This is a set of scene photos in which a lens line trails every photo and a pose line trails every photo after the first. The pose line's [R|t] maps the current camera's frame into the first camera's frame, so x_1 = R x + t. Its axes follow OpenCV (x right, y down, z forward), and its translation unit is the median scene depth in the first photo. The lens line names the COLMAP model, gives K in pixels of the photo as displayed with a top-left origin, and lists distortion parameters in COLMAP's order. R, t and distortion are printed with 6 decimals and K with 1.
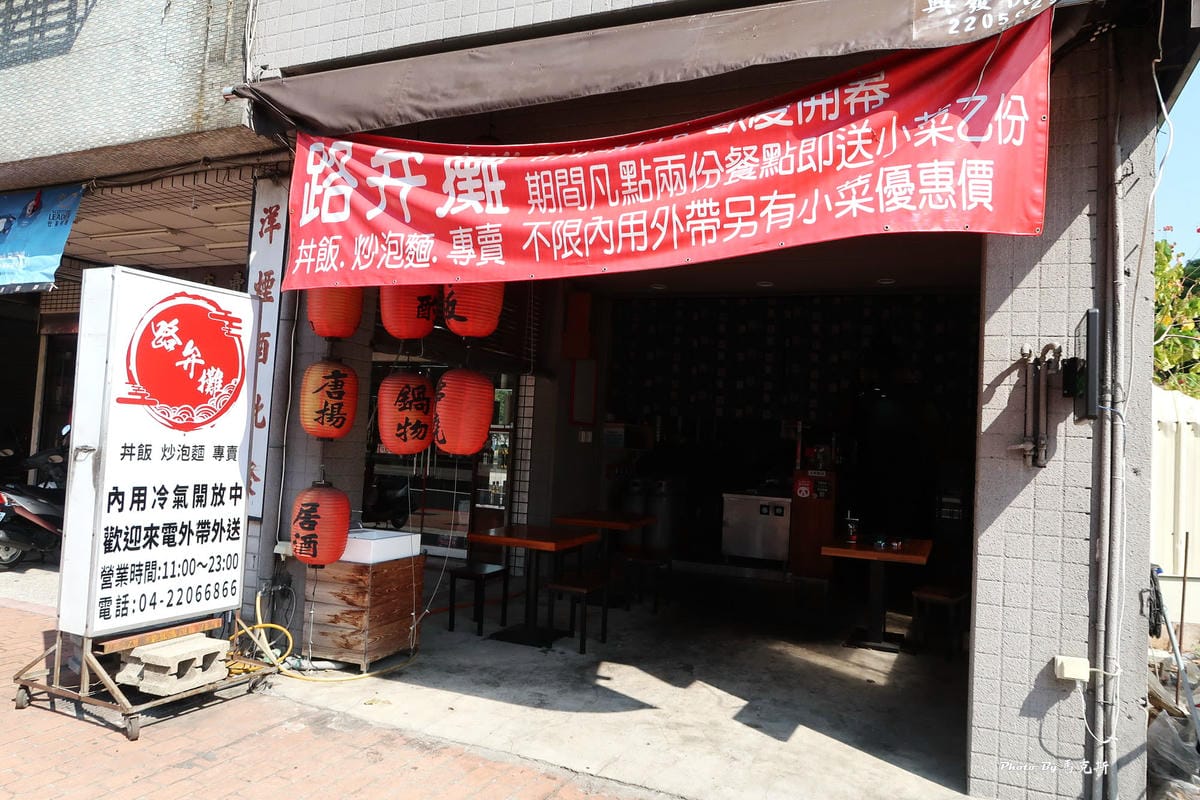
lens RADIAL K [[834.8, 0, 600.0], [0, 834.8, 400.0], [0, 0, 1]] dist [-0.003283, 0.000556]
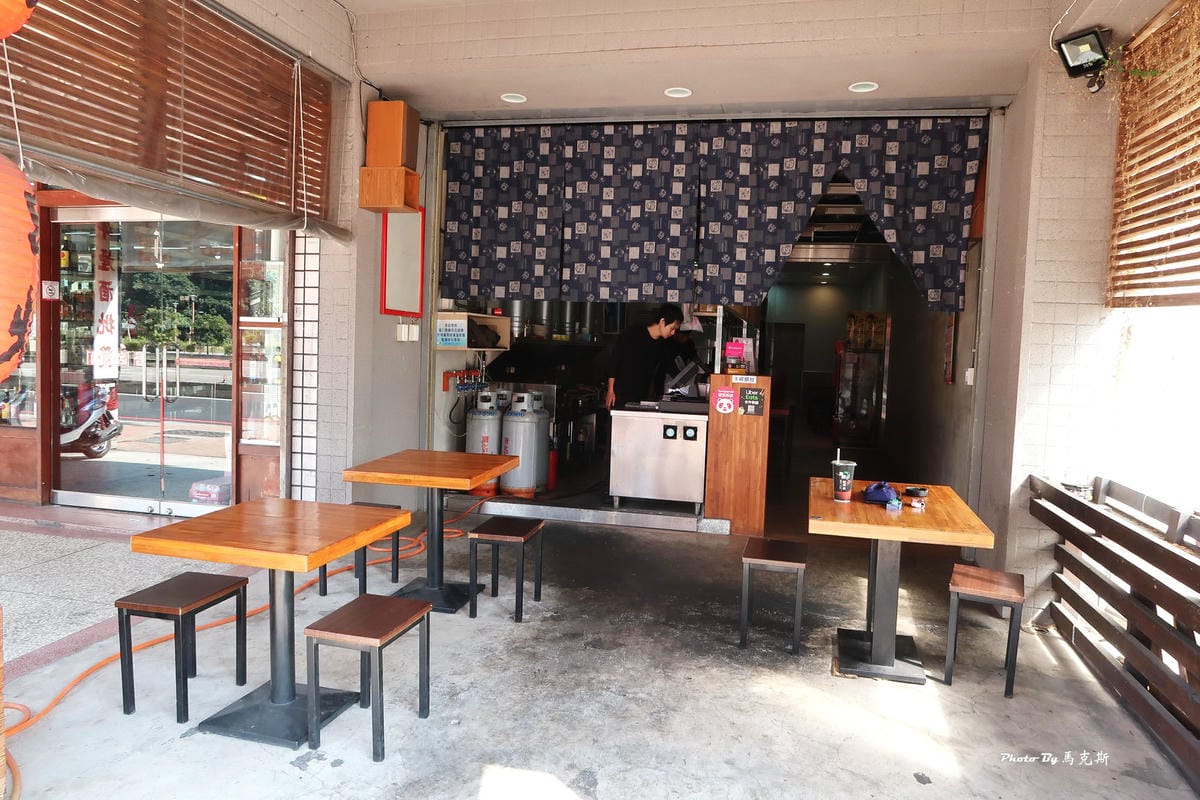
lens RADIAL K [[834.8, 0, 600.0], [0, 834.8, 400.0], [0, 0, 1]] dist [-0.003283, 0.000556]
pose [[0.985453, -0.029607, 0.167349, 0.021440], [0.008128, 0.991792, 0.127605, 0.013980], [-0.169753, -0.124389, 0.977605, 0.322691]]
